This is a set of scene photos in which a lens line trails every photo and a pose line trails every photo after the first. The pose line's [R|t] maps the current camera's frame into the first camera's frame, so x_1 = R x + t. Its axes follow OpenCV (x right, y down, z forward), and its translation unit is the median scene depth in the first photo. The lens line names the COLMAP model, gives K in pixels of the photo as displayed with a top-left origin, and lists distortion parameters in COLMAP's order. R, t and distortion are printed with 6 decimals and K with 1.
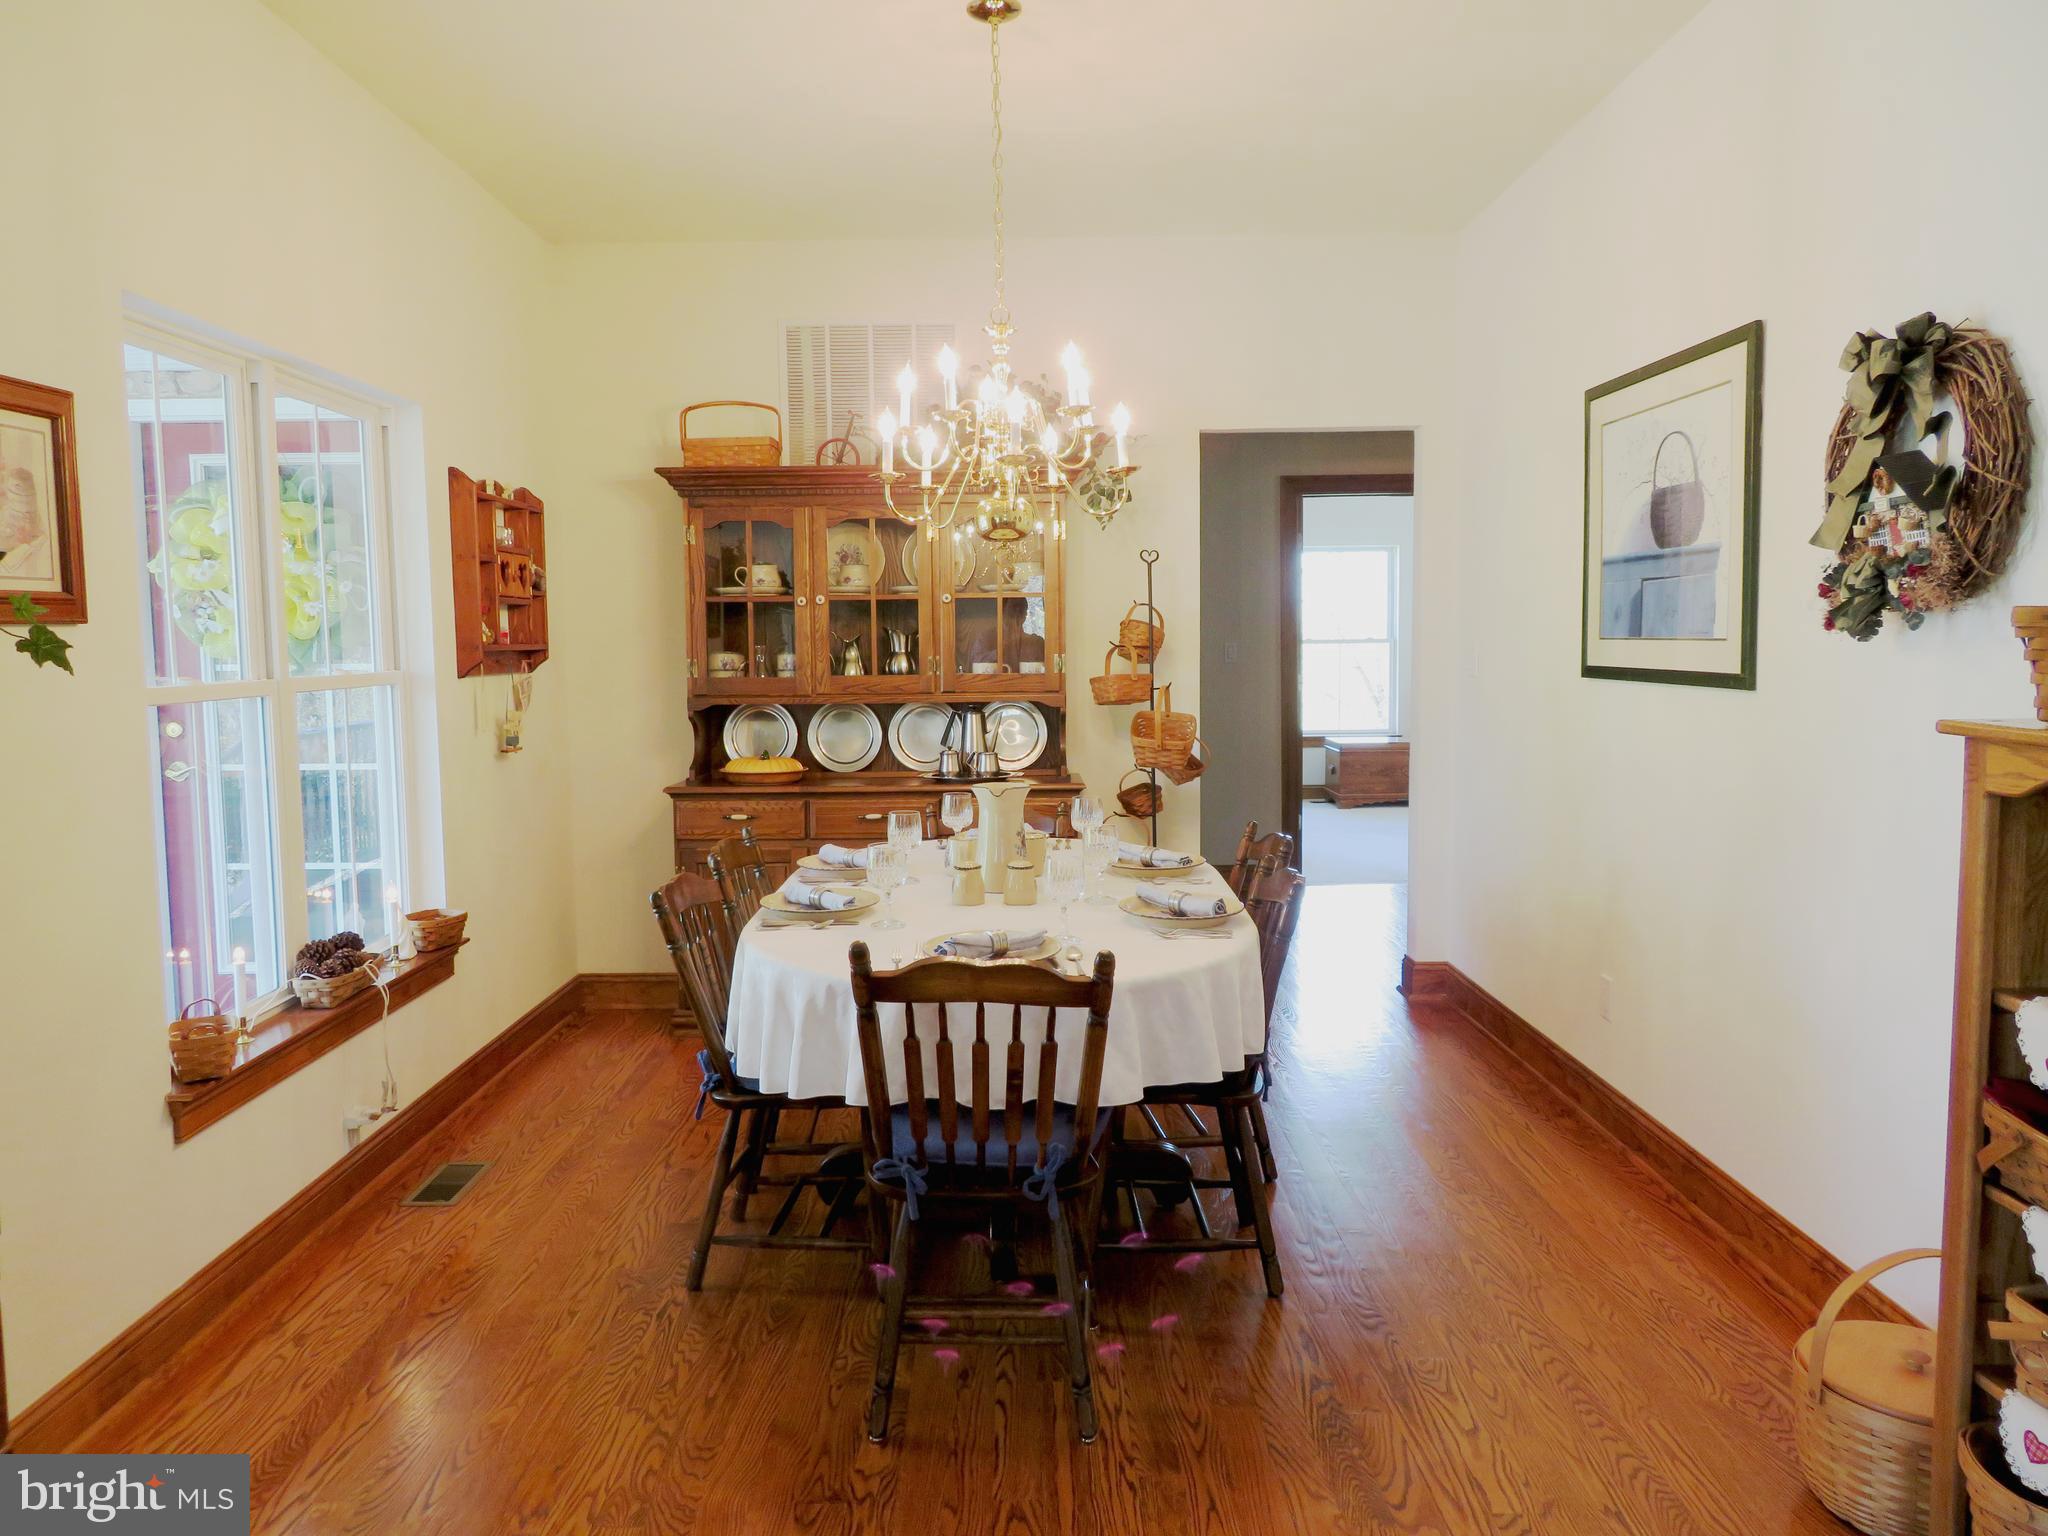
lens RADIAL K [[1474.3, 0, 1017.7], [0, 1474.3, 769.0], [0, 0, 1]] dist [-0.006699, -0.007434]
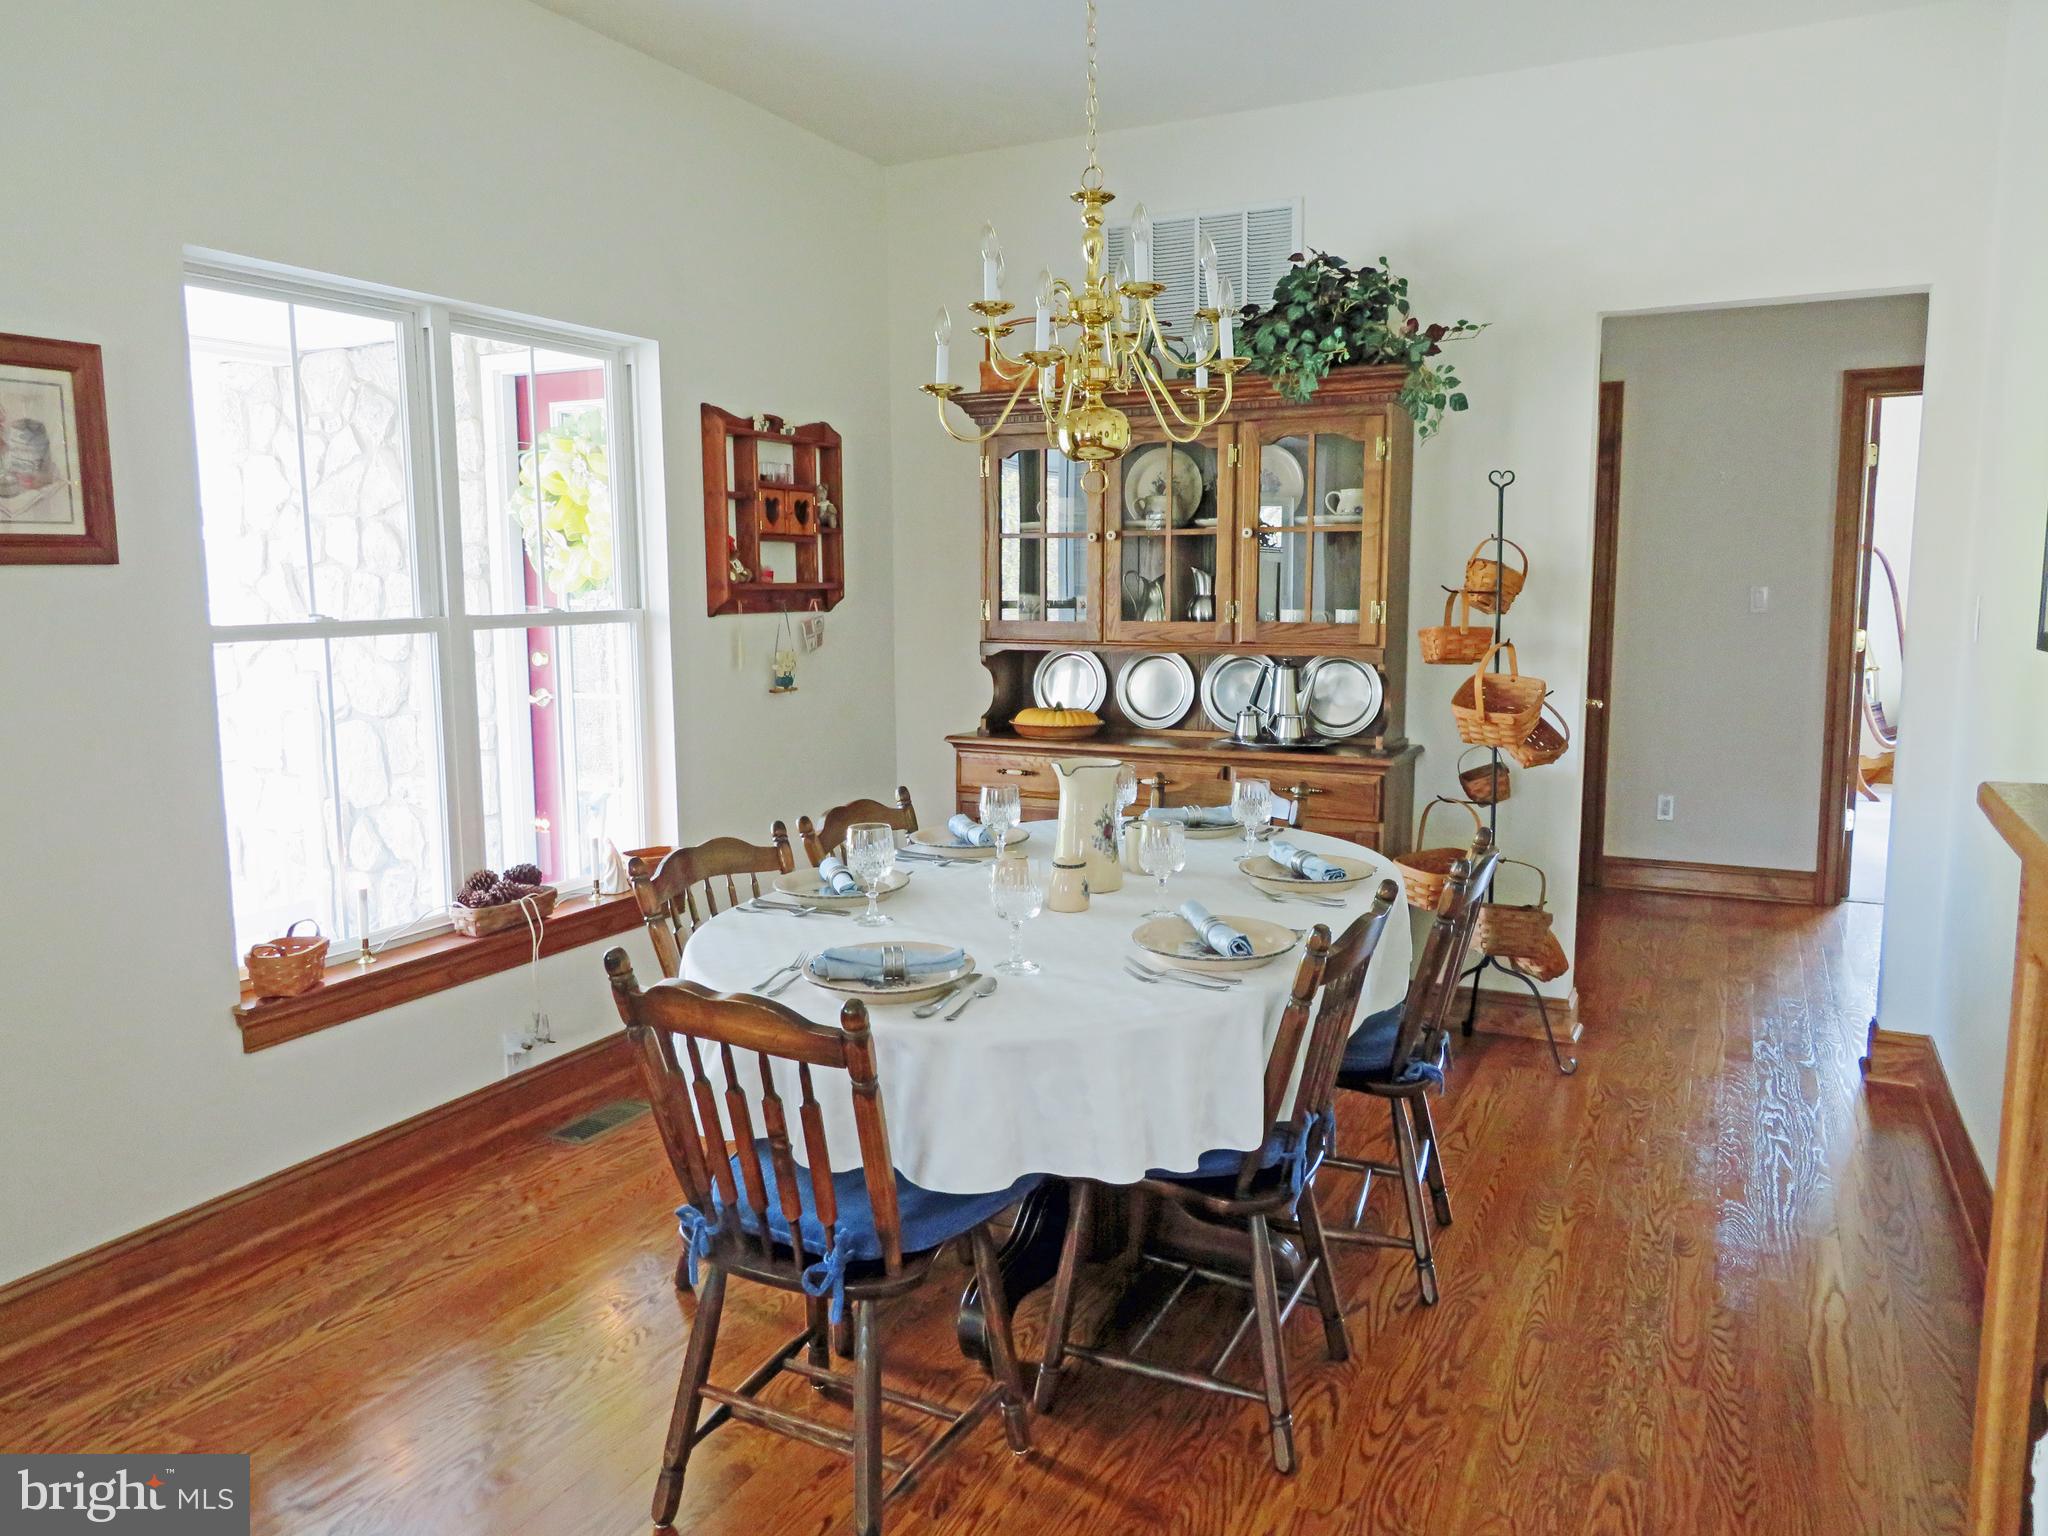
lens RADIAL K [[1474.3, 0, 1023.5], [0, 1474.3, 763.1], [0, 0, 1]] dist [-0.006699, -0.007434]
pose [[0.890818, 0.063491, -0.449902, 0.231417], [-0.045732, 0.997689, 0.050247, -0.019851], [0.452052, -0.024186, 0.891663, 0.178154]]
